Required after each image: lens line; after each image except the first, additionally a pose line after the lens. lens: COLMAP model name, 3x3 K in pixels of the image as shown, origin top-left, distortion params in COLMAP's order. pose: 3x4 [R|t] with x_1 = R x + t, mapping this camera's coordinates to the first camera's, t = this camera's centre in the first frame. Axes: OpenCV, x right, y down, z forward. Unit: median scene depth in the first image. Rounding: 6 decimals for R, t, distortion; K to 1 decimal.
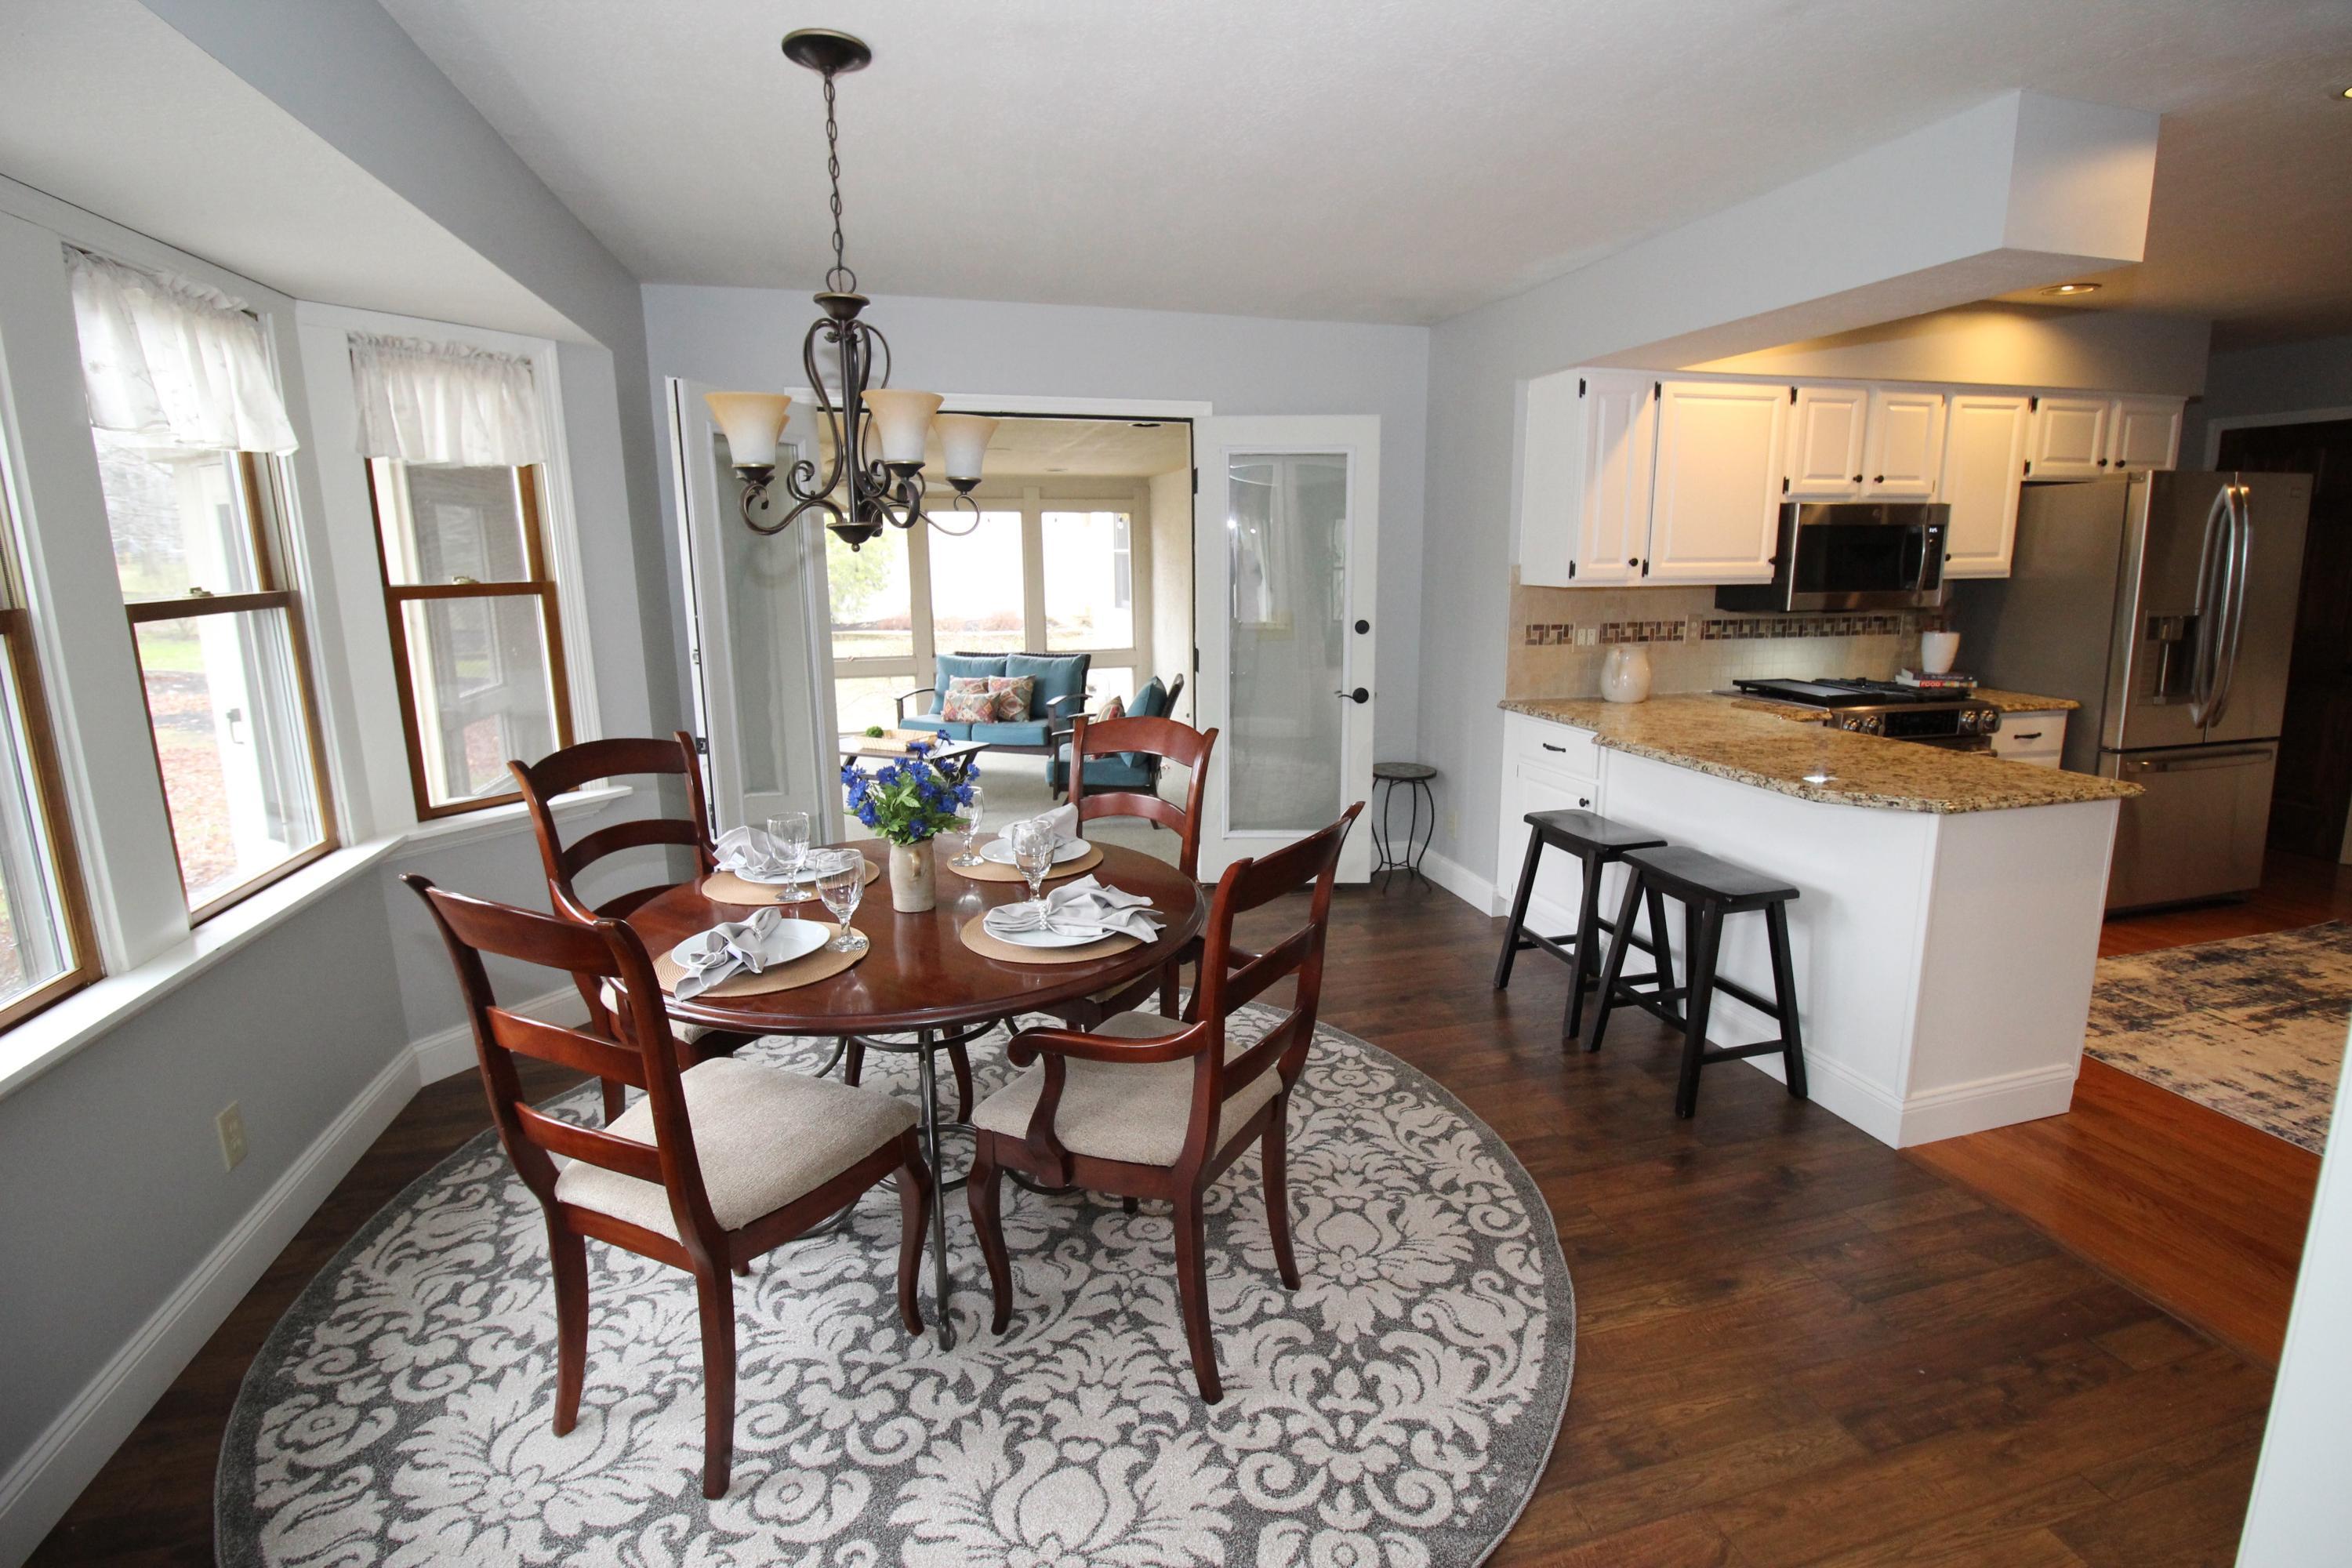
lens RADIAL K [[1111.4, 0, 1165.1], [0, 1111.4, 762.7], [0, 0, 1]] dist [-0.024365, -0.002815]
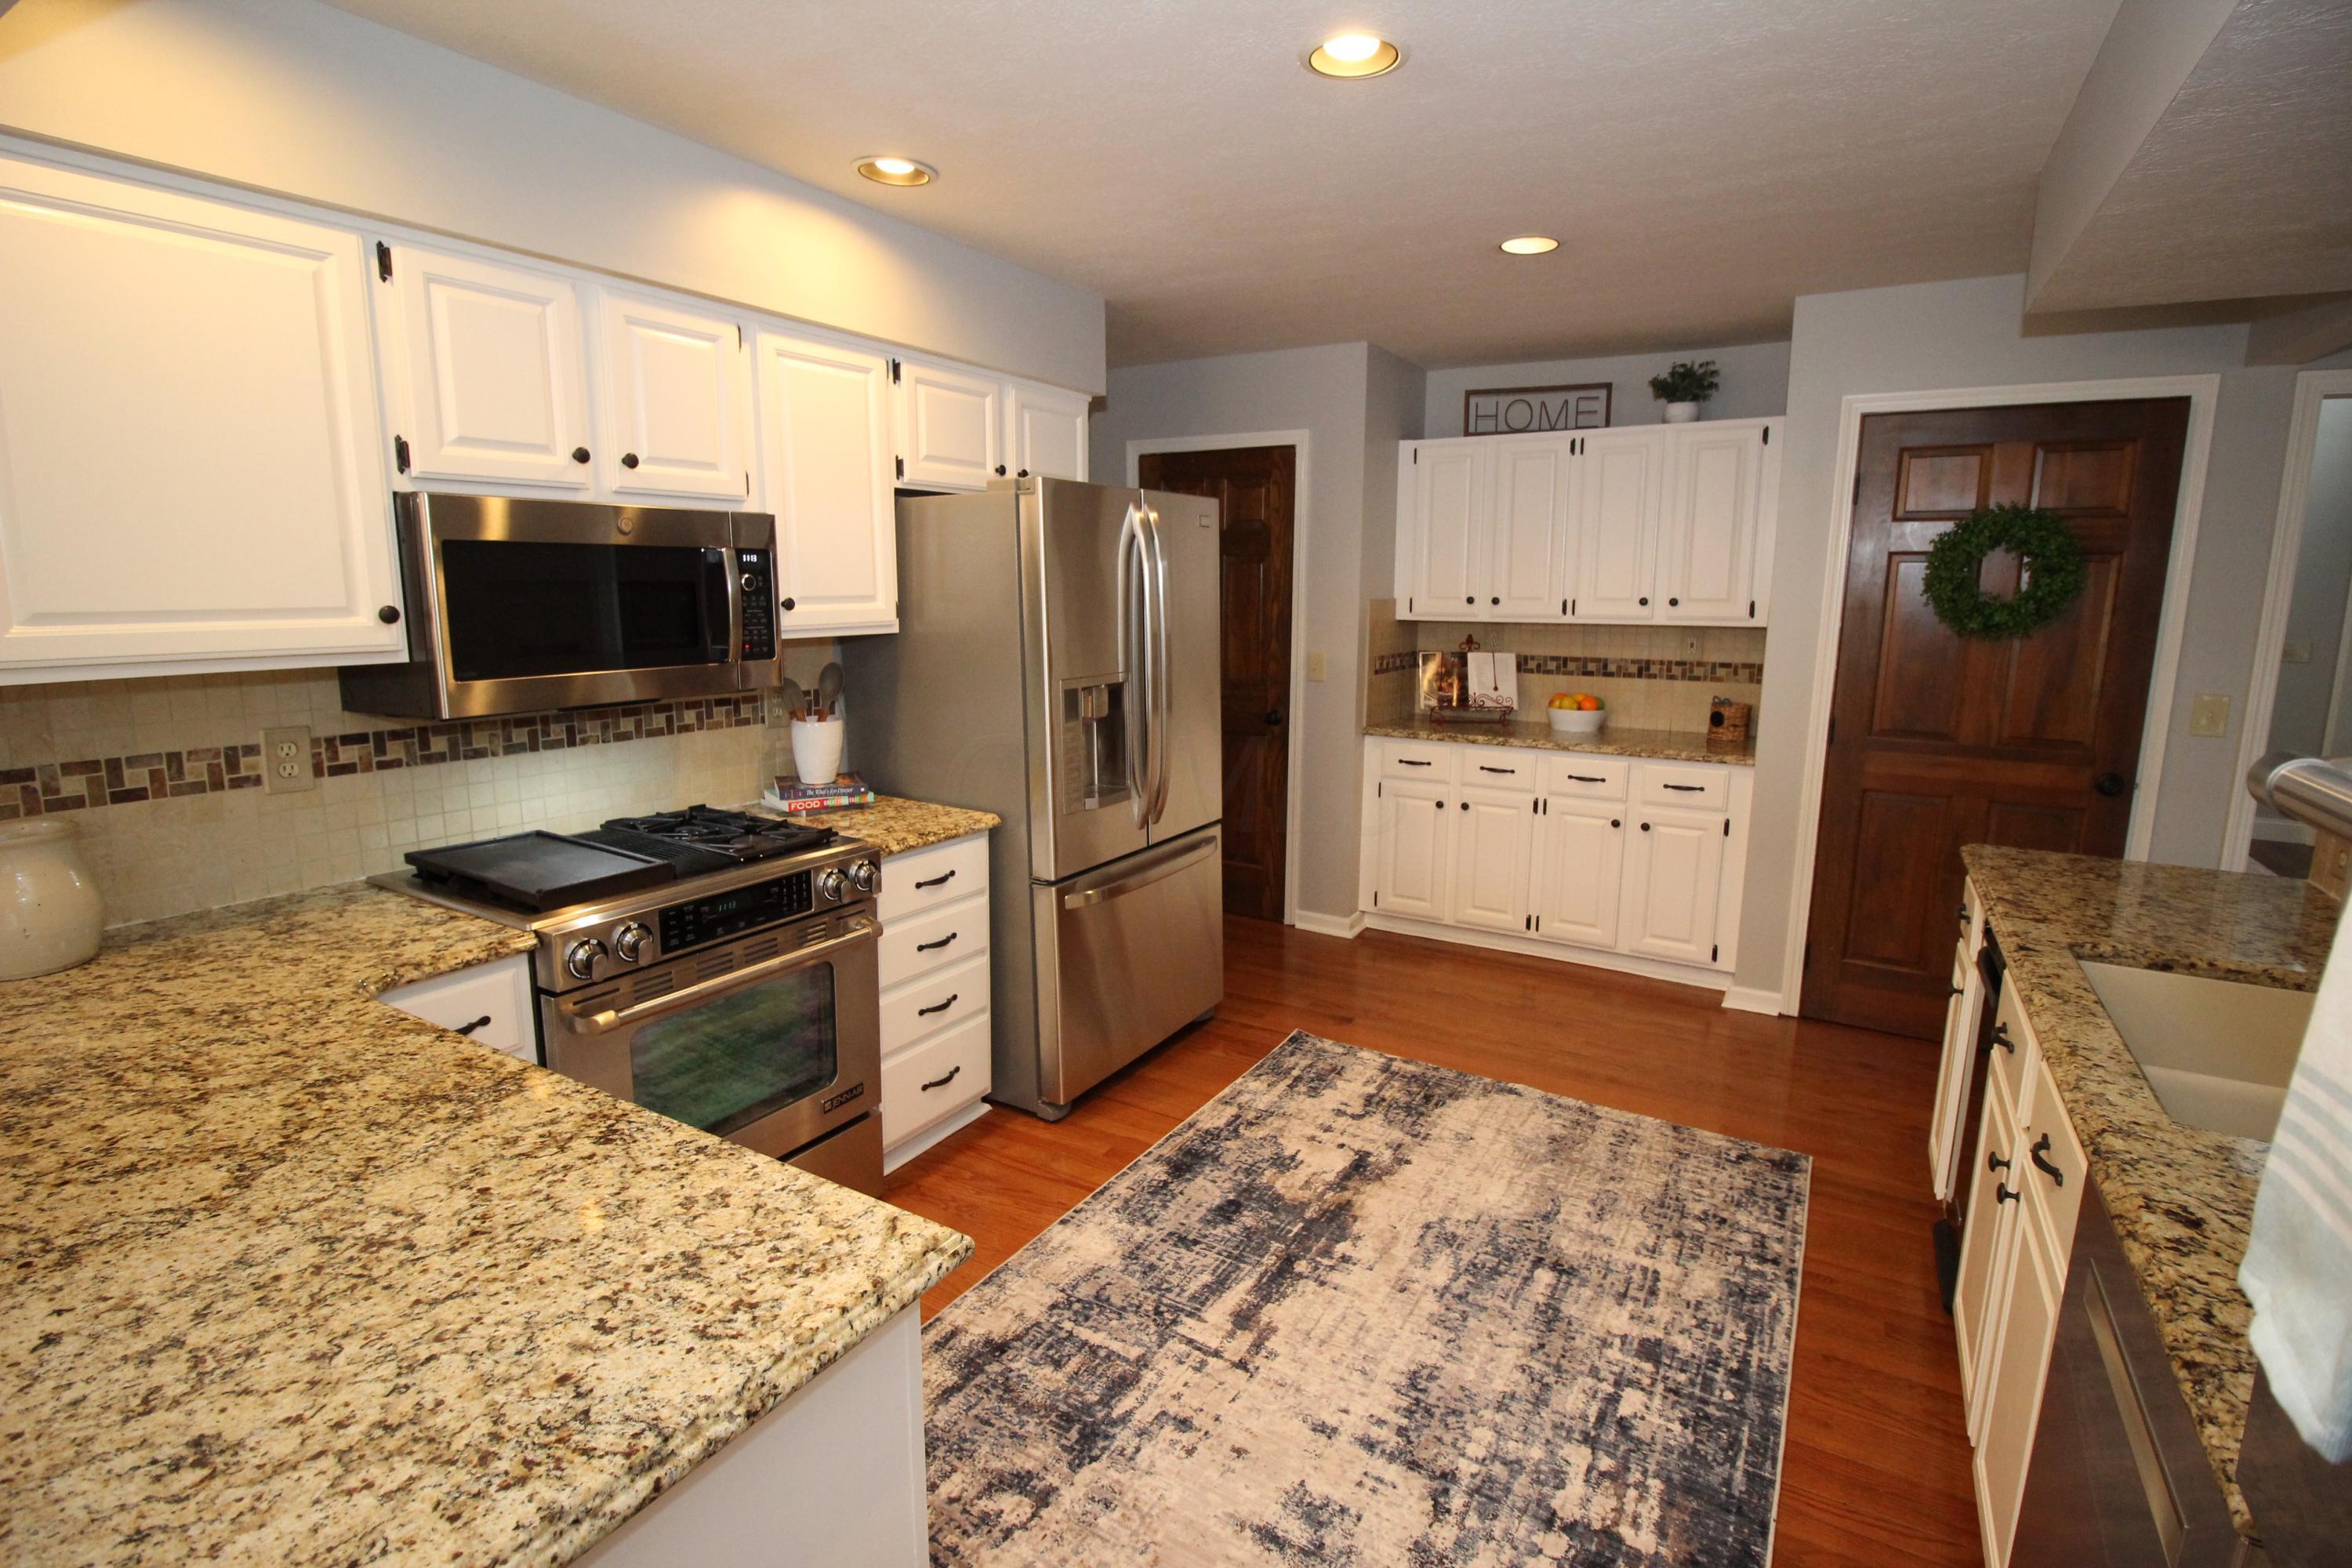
lens RADIAL K [[1111.4, 0, 1175.8], [0, 1111.4, 782.9], [0, 0, 1]] dist [-0.024365, -0.002815]
pose [[0.723135, -0.103703, 0.682878, 0.451870], [0.109025, 0.993408, 0.035408, -0.089740], [-0.682048, 0.048846, 0.729674, 0.422612]]
